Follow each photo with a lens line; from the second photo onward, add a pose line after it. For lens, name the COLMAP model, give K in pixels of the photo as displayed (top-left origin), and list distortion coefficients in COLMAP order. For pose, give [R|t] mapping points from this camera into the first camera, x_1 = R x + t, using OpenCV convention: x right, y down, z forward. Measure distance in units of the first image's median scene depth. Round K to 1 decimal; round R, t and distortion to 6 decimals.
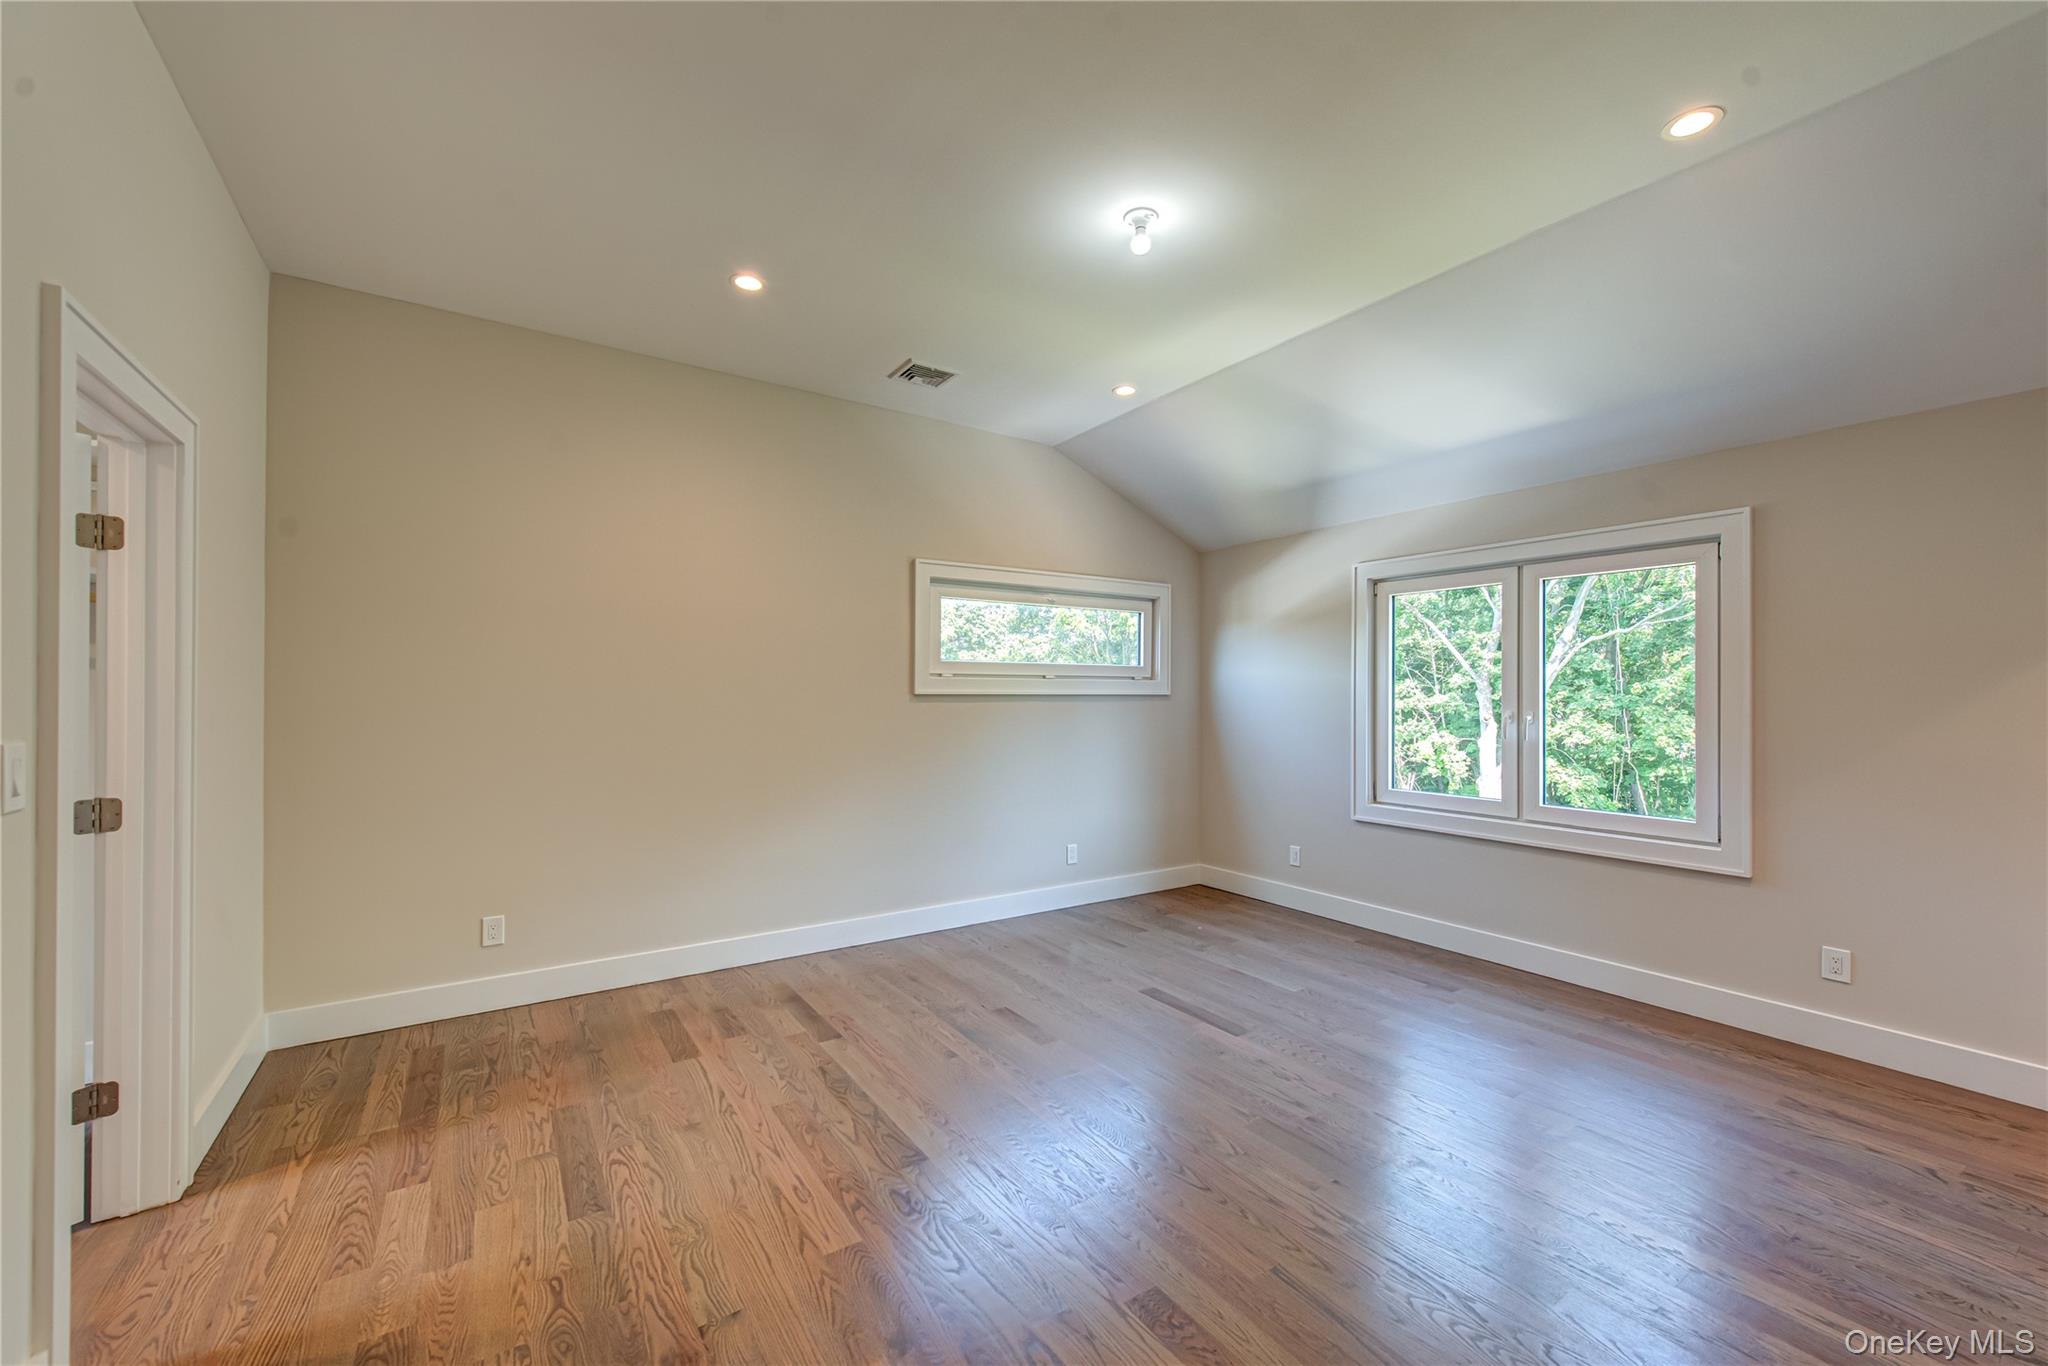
lens RADIAL K [[801.6, 0, 1066.2], [0, 801.6, 691.7], [0, 0, 1]] dist [0.013661, -0.000005]
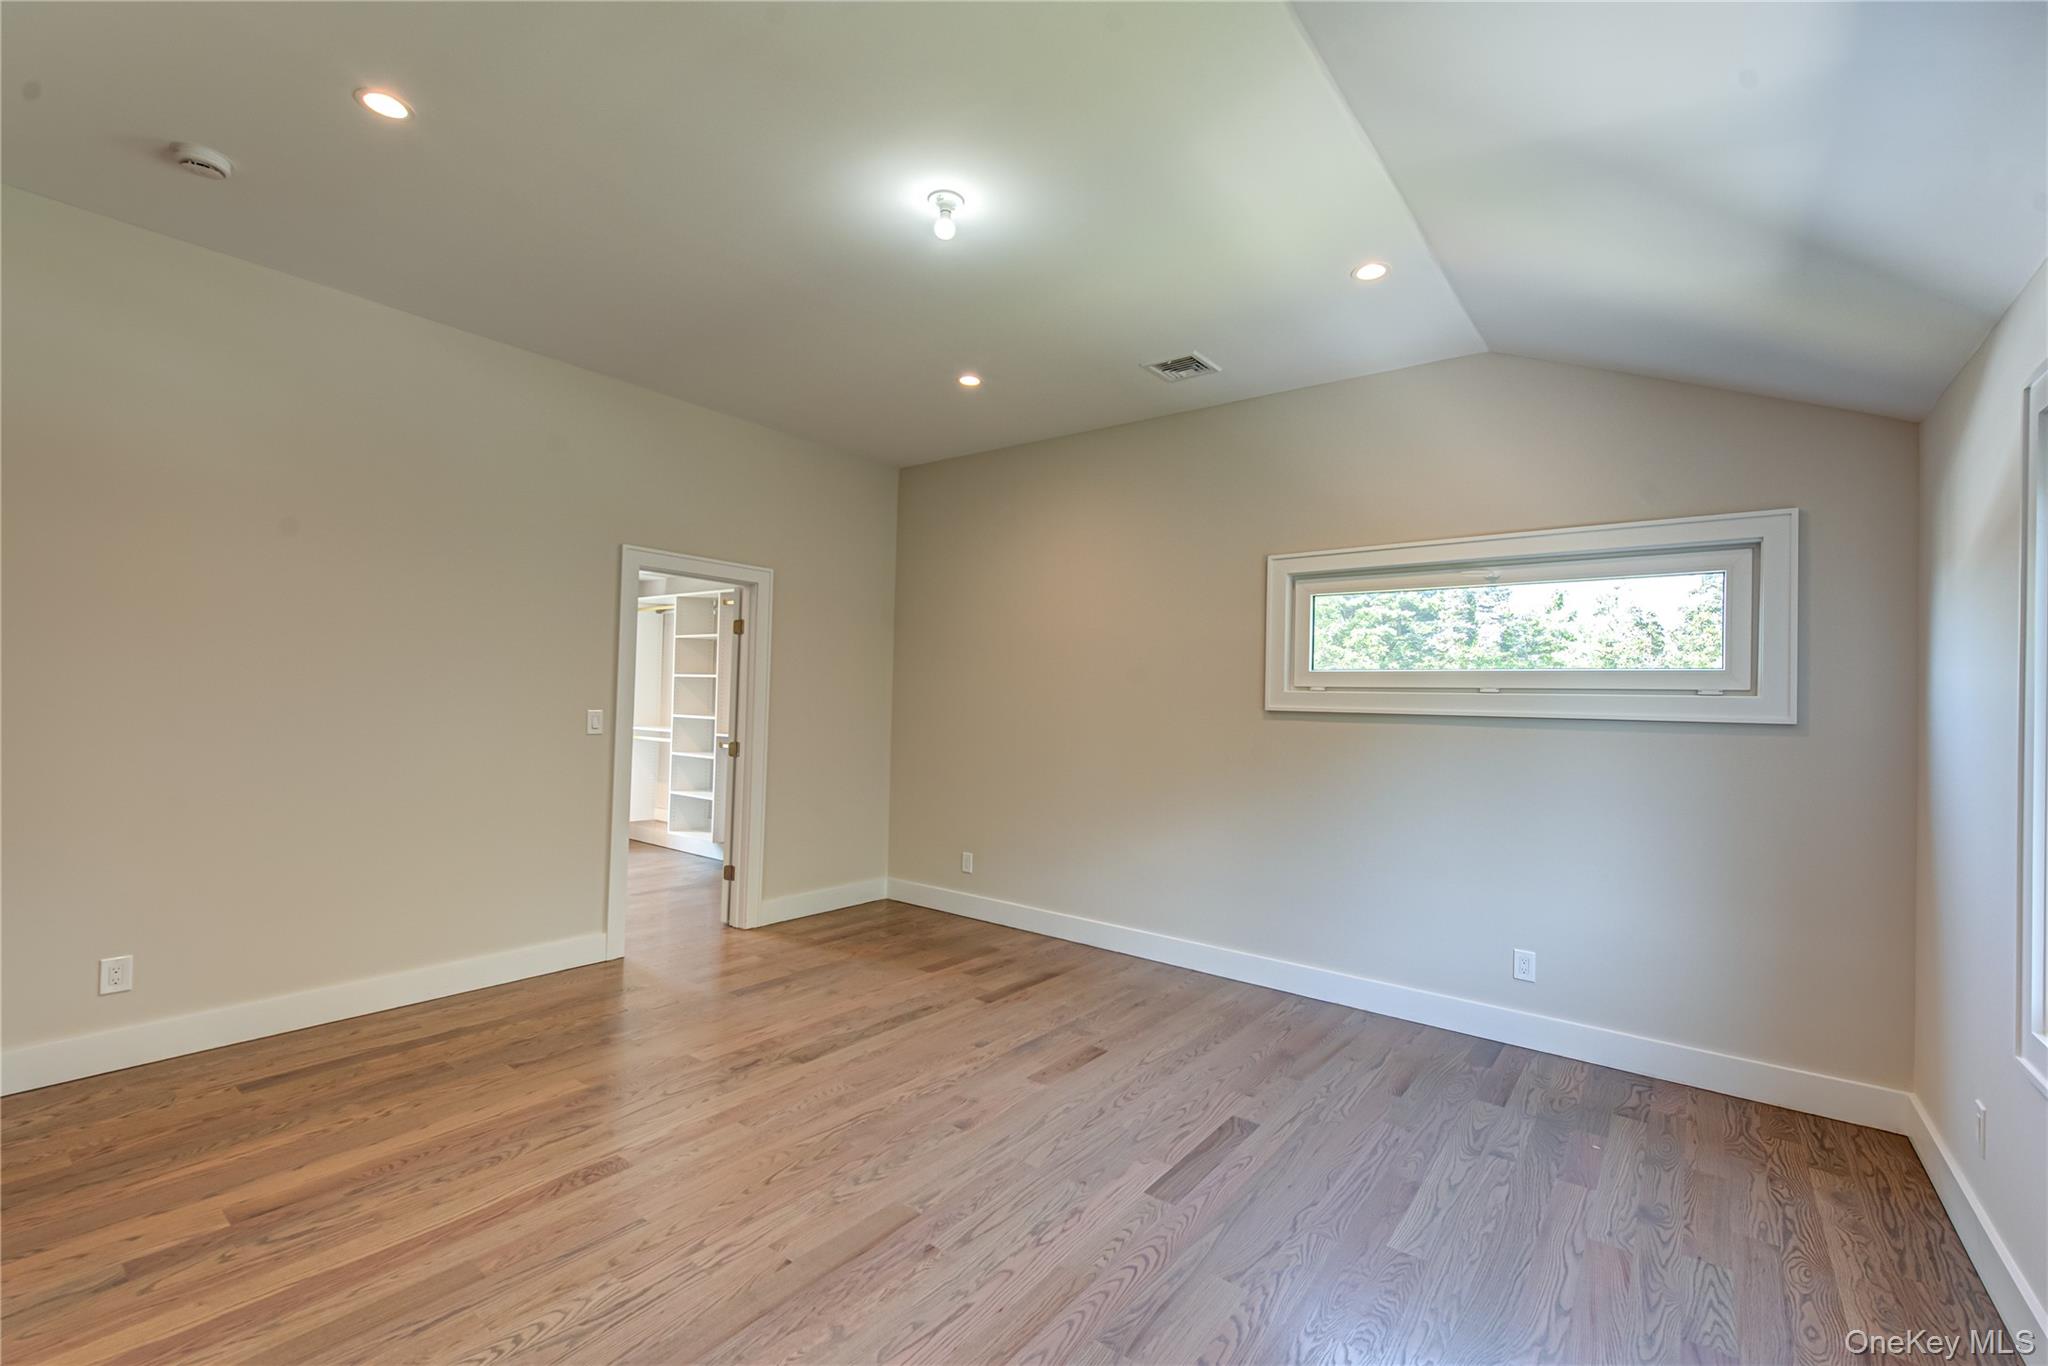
lens RADIAL K [[876.7, 0, 1036.9], [0, 876.7, 693.5], [0, 0, 1]] dist [0.004082, 0.000102]
pose [[0.303971, -0.005329, -0.952666, 0.744353], [-0.021502, 0.999691, -0.012453, 0.002240], [0.952439, 0.024269, 0.303762, 0.537981]]
